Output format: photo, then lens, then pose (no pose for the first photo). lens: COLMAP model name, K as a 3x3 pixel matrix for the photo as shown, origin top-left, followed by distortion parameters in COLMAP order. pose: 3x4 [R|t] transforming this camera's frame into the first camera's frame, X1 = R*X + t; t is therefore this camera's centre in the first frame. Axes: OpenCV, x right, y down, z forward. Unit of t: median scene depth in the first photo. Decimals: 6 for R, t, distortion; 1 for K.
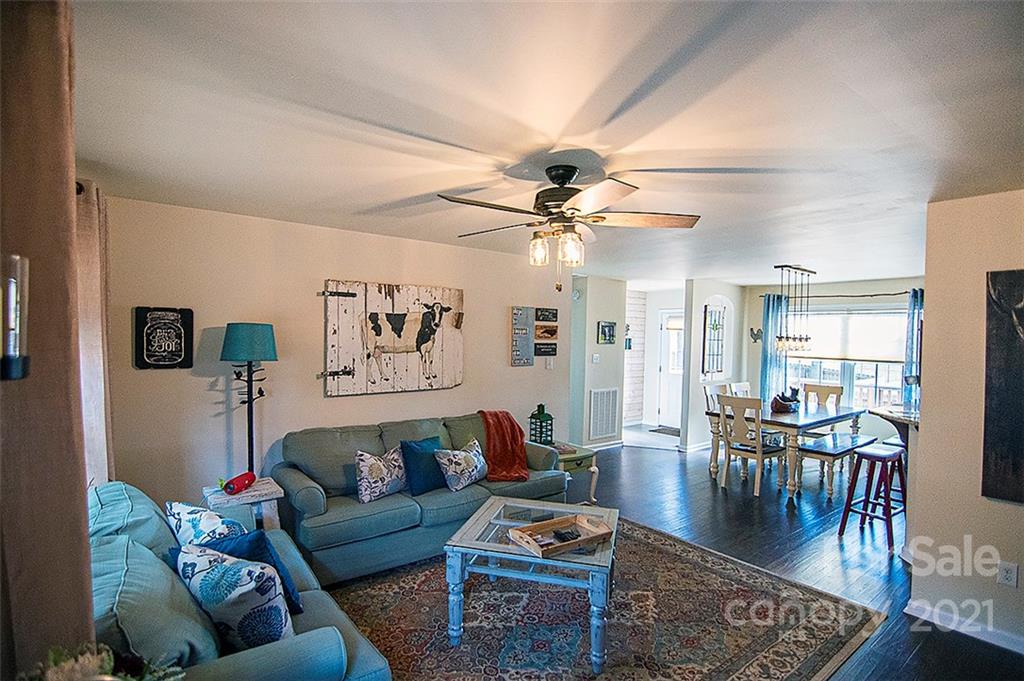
lens RADIAL K [[494.1, 0, 509.1], [0, 494.1, 346.7], [0, 0, 1]] dist [-0.004484, -0.012598]
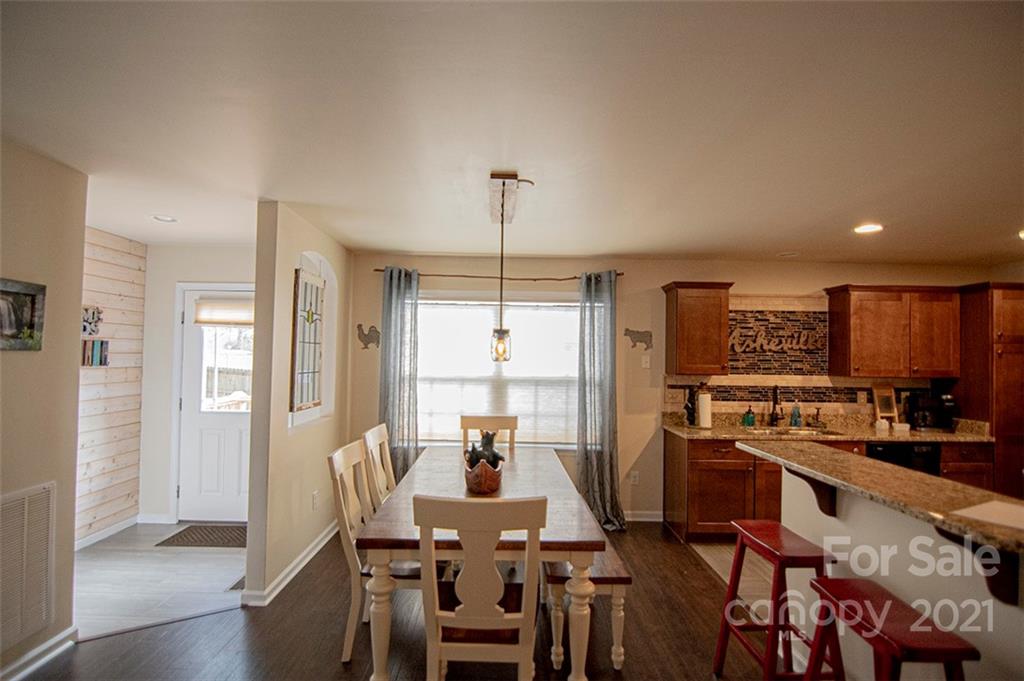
lens RADIAL K [[494.1, 0, 509.1], [0, 494.1, 346.7], [0, 0, 1]] dist [-0.004484, -0.012598]
pose [[0.607238, 0.003428, 0.794513, 0.138535], [0.015470, 0.999750, -0.016137, 0.001628], [-0.794370, 0.022090, 0.607033, 0.526822]]
